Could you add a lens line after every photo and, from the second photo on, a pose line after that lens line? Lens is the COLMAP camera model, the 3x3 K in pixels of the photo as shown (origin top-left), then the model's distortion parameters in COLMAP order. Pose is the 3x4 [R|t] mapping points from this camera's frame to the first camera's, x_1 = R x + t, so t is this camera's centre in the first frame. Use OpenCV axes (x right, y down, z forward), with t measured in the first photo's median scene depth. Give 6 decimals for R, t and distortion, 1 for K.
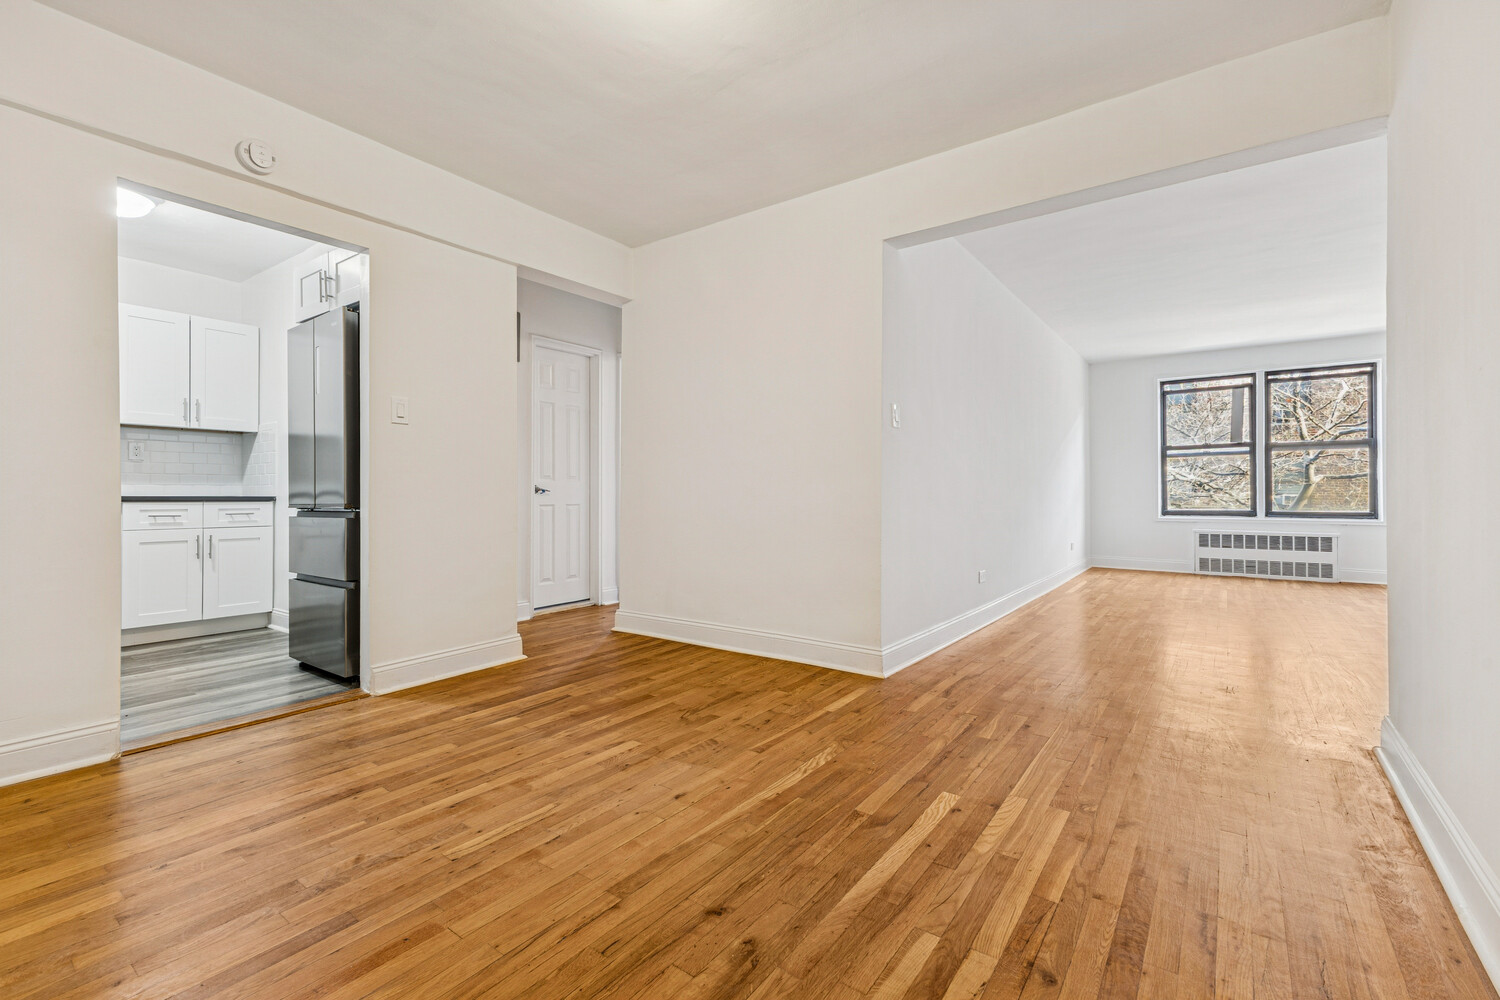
lens RADIAL K [[652.2, 0, 749.1], [0, 652.2, 490.6], [0, 0, 1]] dist [0.003178, 0.000101]
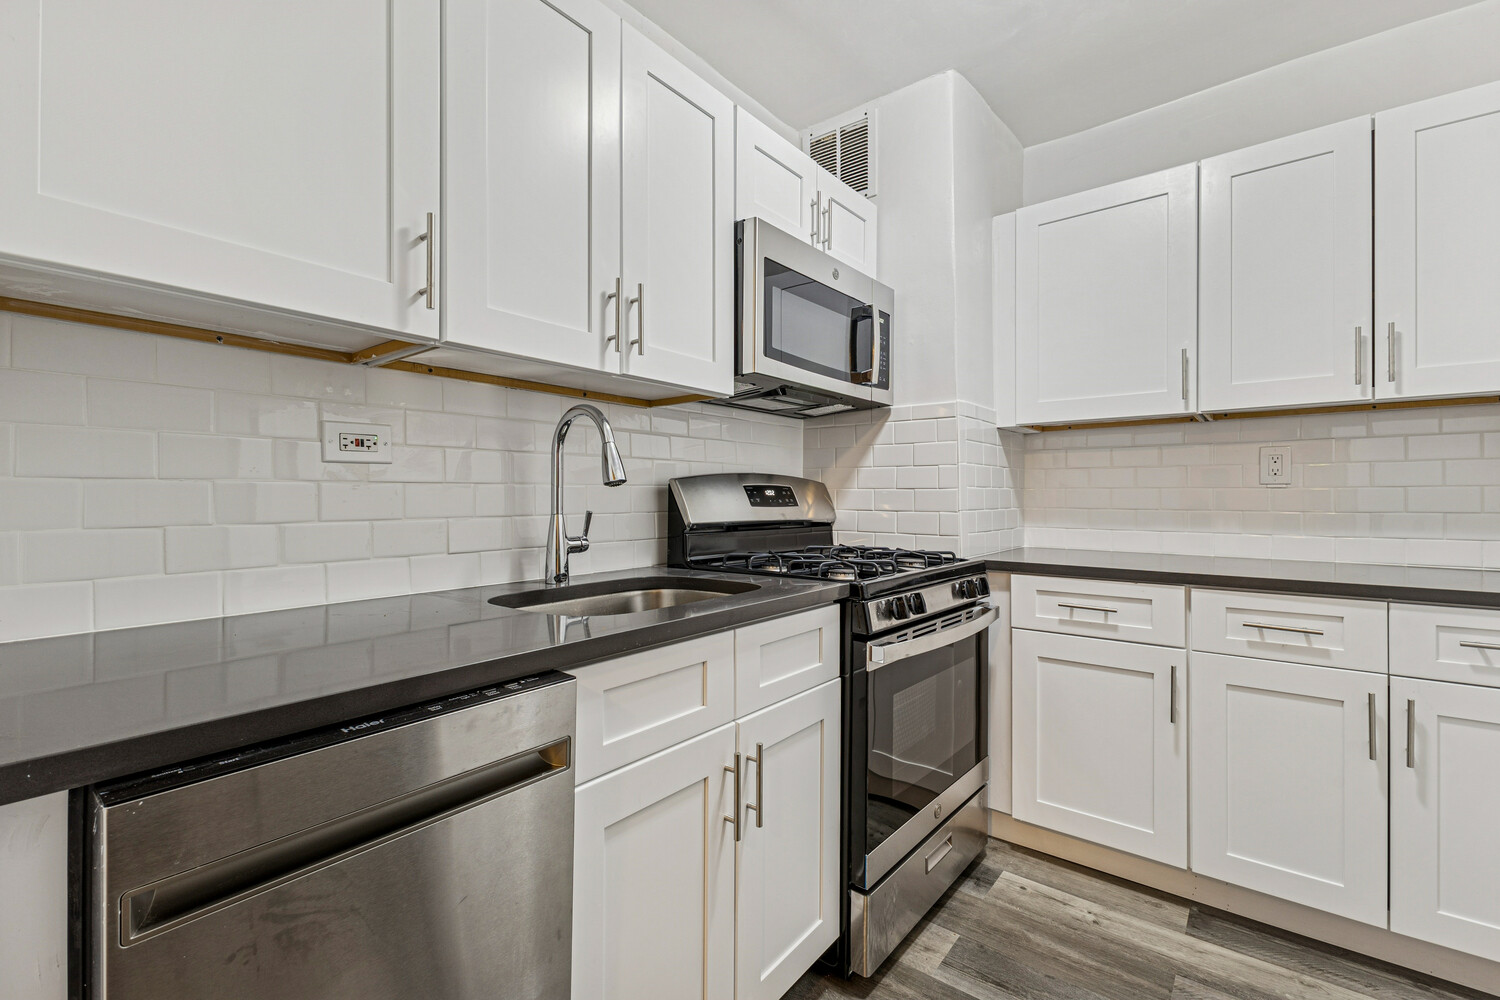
lens RADIAL K [[652.2, 0, 758.6], [0, 652.2, 497.5], [0, 0, 1]] dist [0.003178, 0.000101]
pose [[-0.022028, 0.008872, -0.999718, -1.127160], [0.003488, 0.999955, 0.008797, -0.107094], [0.999751, -0.003293, -0.022058, 1.591632]]
